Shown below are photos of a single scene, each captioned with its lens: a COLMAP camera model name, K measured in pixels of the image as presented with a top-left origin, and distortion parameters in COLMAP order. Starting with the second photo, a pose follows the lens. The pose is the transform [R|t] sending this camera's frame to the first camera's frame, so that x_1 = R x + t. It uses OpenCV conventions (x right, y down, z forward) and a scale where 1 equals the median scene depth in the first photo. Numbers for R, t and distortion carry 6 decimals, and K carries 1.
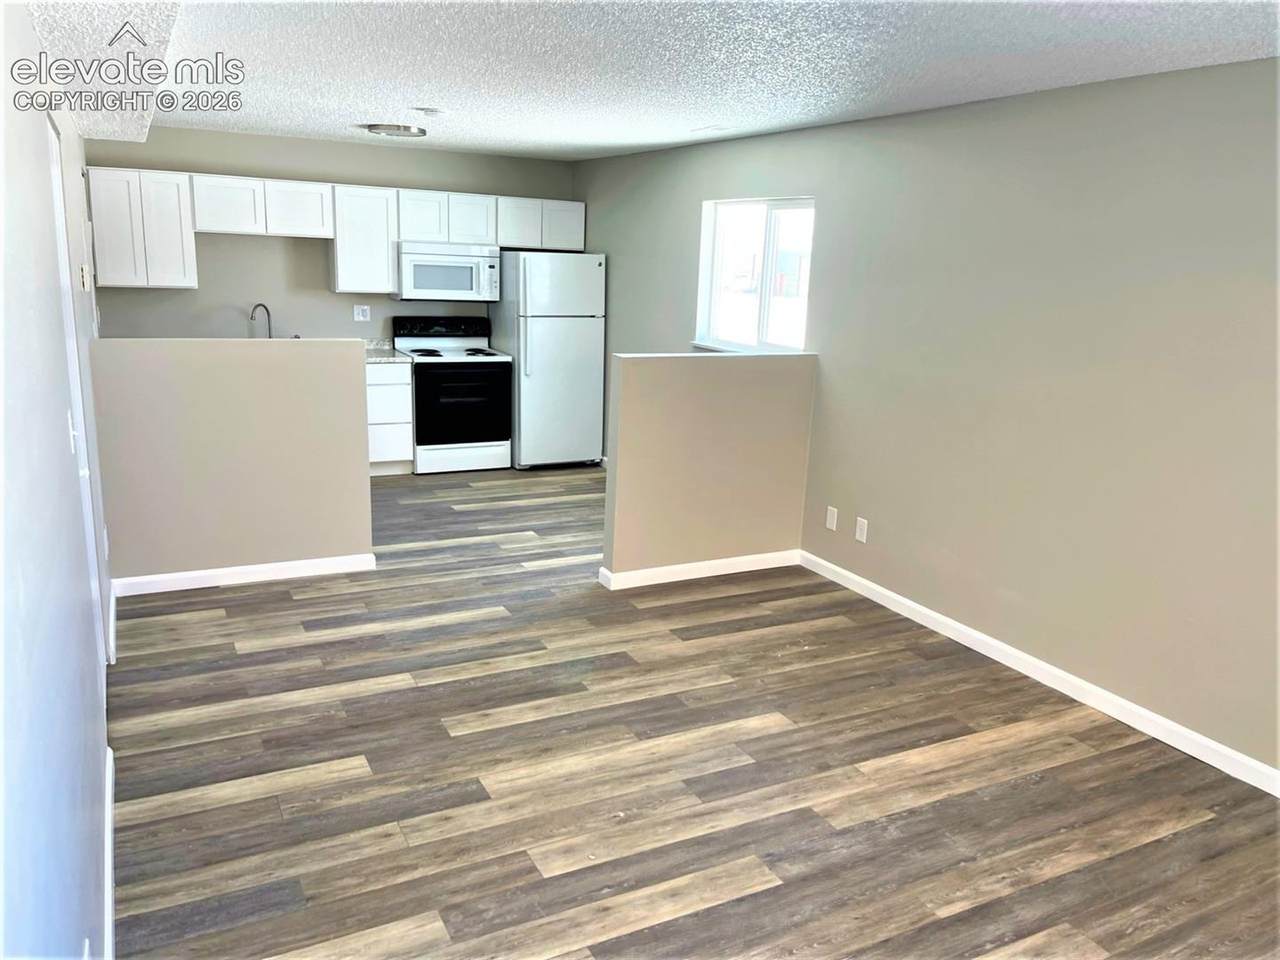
lens RADIAL K [[944.4, 0, 640.0], [0, 944.4, 480.0], [0, 0, 1]] dist [0.001321, 0.000484]
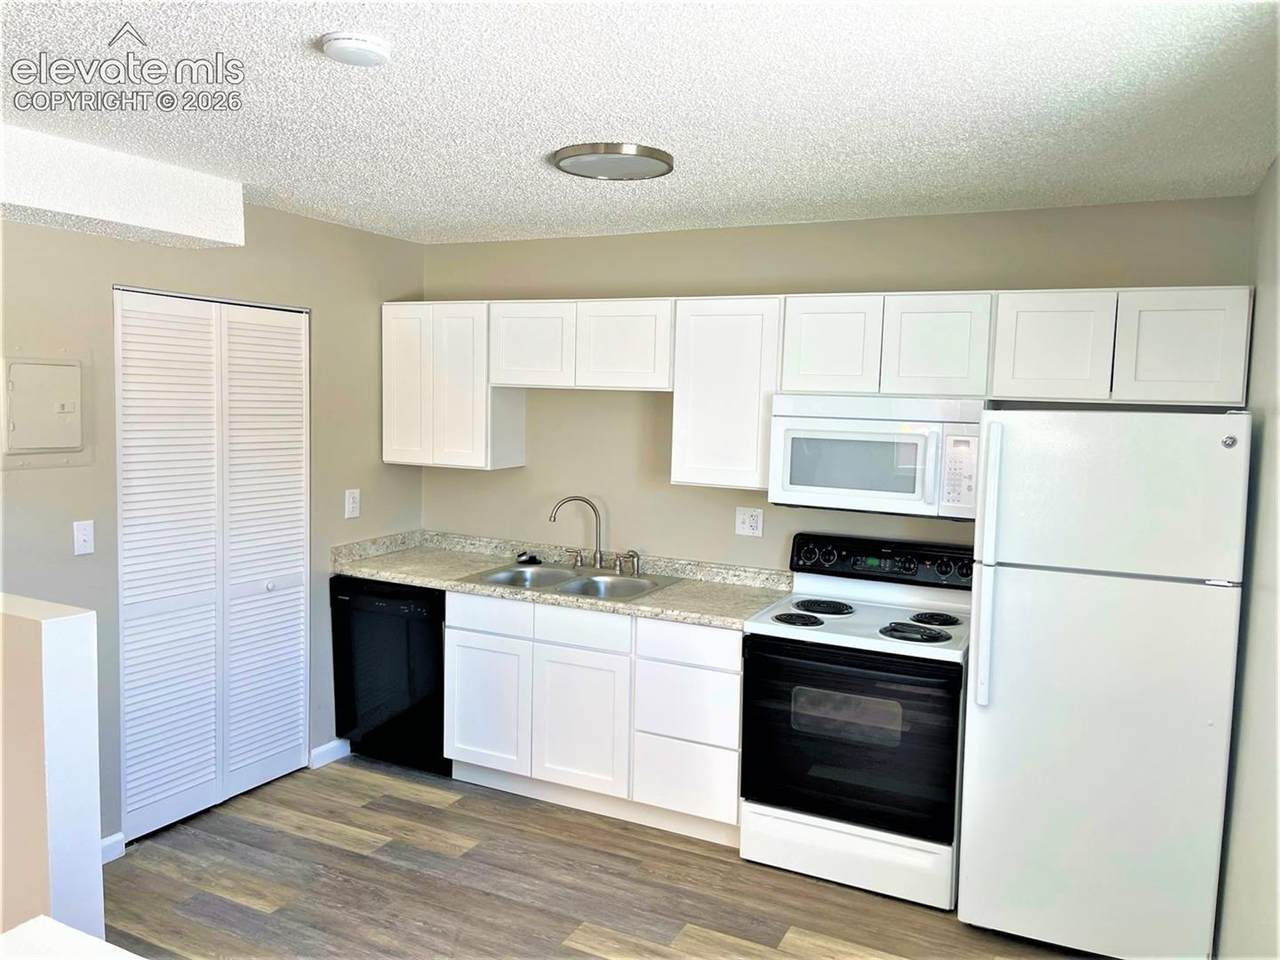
lens RADIAL K [[944.4, 0, 640.0], [0, 944.4, 480.0], [0, 0, 1]] dist [0.001321, 0.000484]
pose [[0.609835, 0.044526, -0.791277, 0.110482], [-0.185483, 0.978710, -0.087878, -0.144992], [0.770518, 0.200360, 0.605110, 0.630437]]
